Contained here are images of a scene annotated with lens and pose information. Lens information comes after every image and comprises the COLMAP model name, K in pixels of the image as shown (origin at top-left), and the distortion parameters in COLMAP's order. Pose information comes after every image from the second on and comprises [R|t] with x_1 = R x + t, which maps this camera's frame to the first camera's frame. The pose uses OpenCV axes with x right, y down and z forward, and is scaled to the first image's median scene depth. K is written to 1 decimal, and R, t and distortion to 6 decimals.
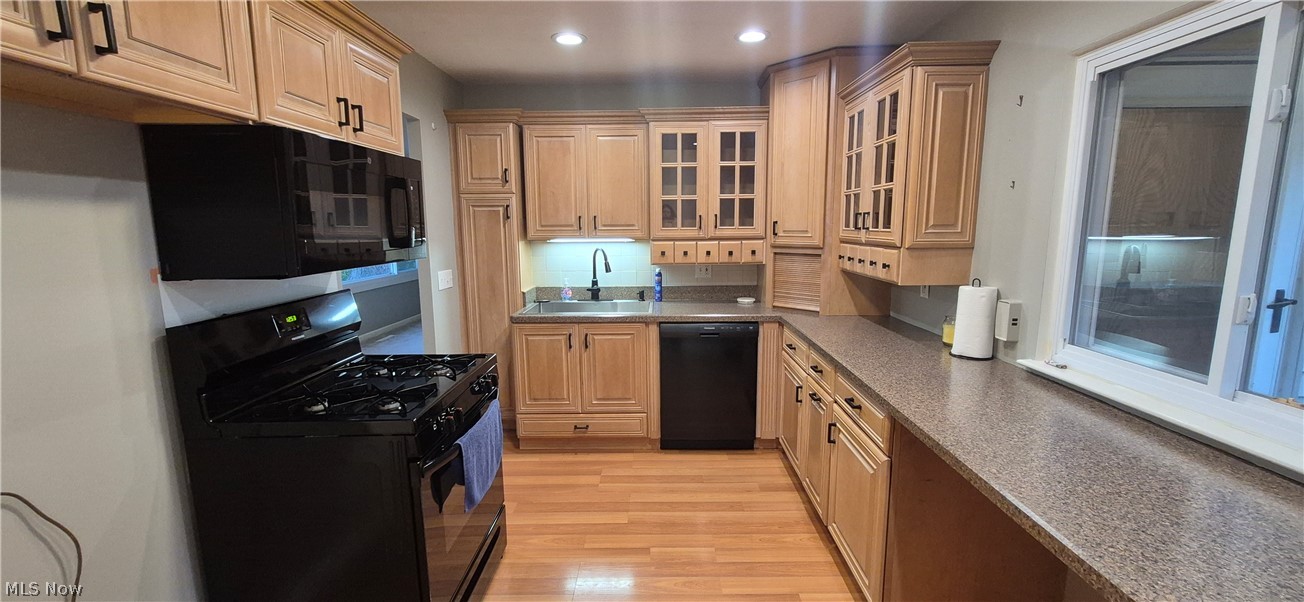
lens RADIAL K [[512.3, 0, 655.4], [0, 512.3, 300.3], [0, 0, 1]] dist [0.000072, 0.000286]
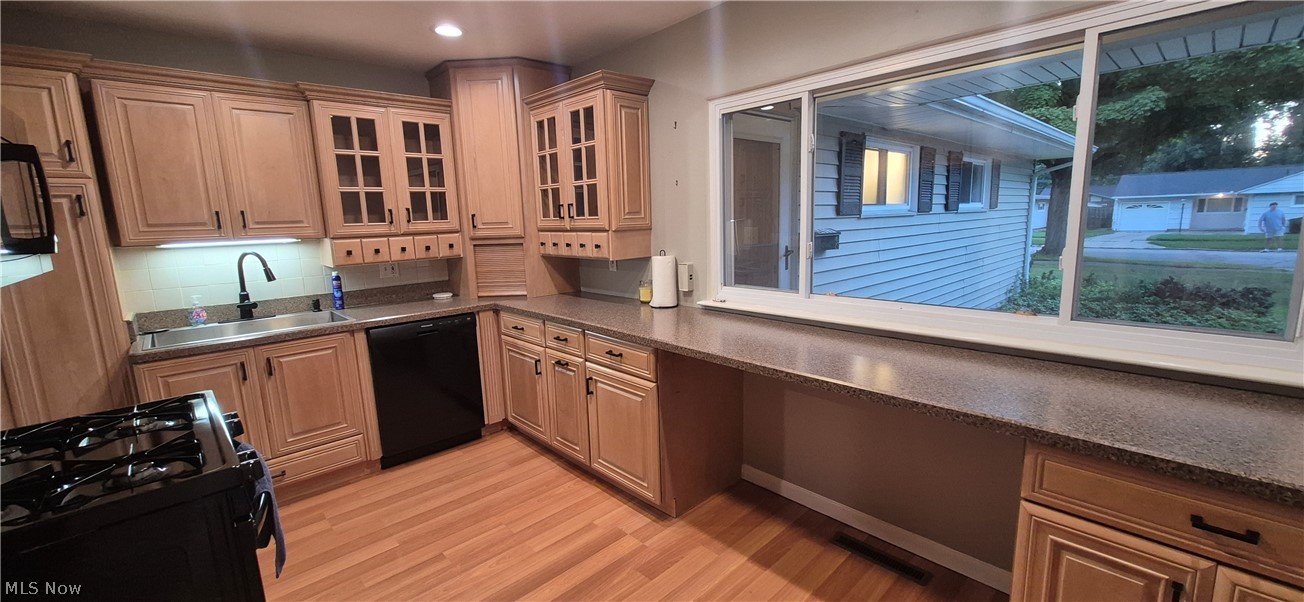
lens RADIAL K [[512.3, 0, 655.4], [0, 512.3, 300.3], [0, 0, 1]] dist [0.000072, 0.000286]
pose [[0.721110, -0.127059, 0.681070, -0.223957], [0.127445, 0.990591, 0.049865, 0.013103], [-0.680998, 0.050841, 0.730518, 0.002837]]
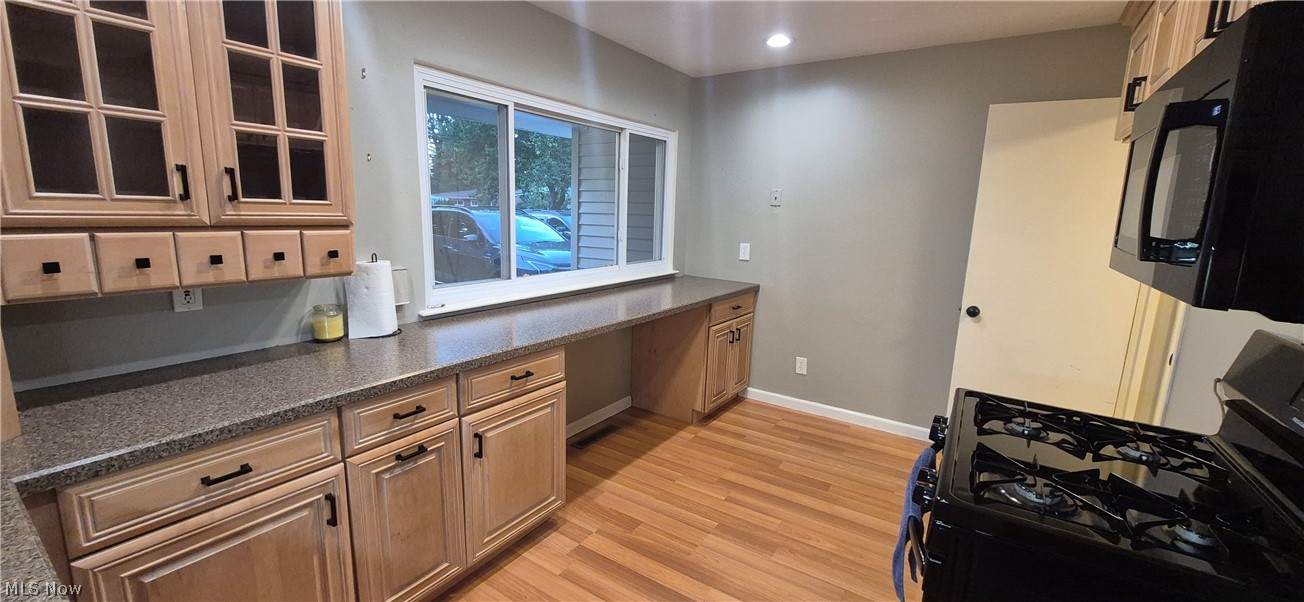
lens RADIAL K [[512.3, 0, 655.4], [0, 512.3, 300.3], [0, 0, 1]] dist [0.000072, 0.000286]
pose [[-0.838983, -0.114618, 0.531950, -0.214909], [0.055929, 0.954225, 0.293815, -0.134745], [-0.541276, 0.276257, -0.794168, 0.958969]]
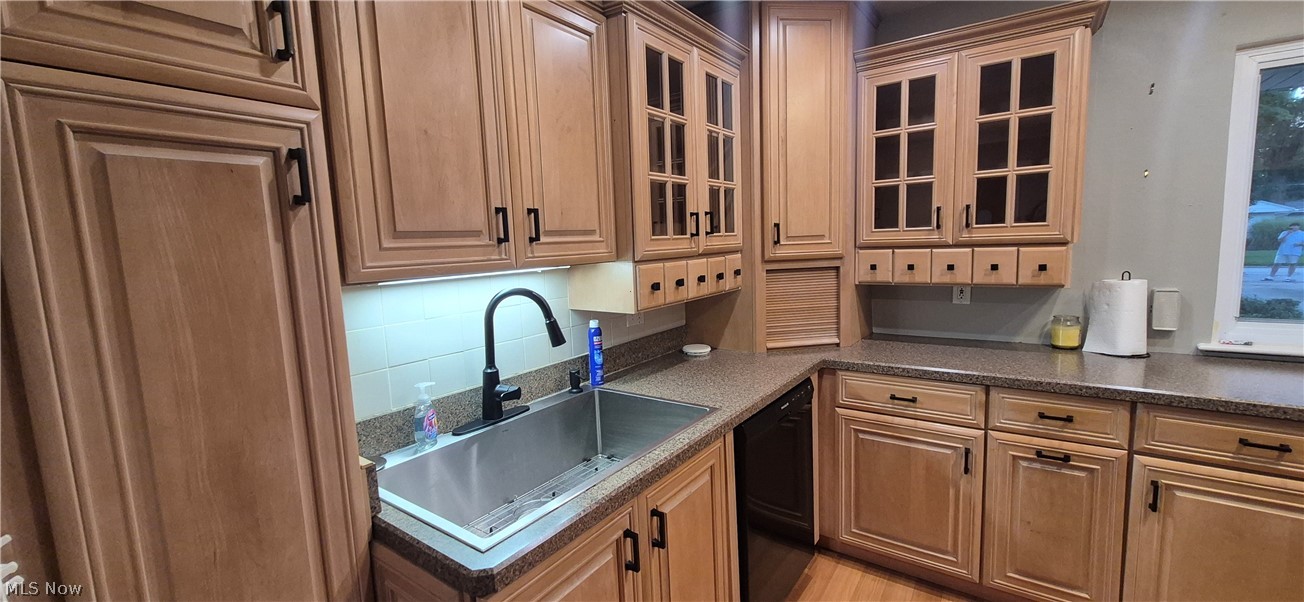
lens RADIAL K [[512.3, 0, 655.4], [0, 512.3, 300.3], [0, 0, 1]] dist [0.000072, 0.000286]
pose [[0.573954, -0.109889, 0.811481, -0.409358], [0.155674, 0.987526, 0.023622, -0.093918], [-0.803954, 0.112768, 0.583901, 0.736822]]
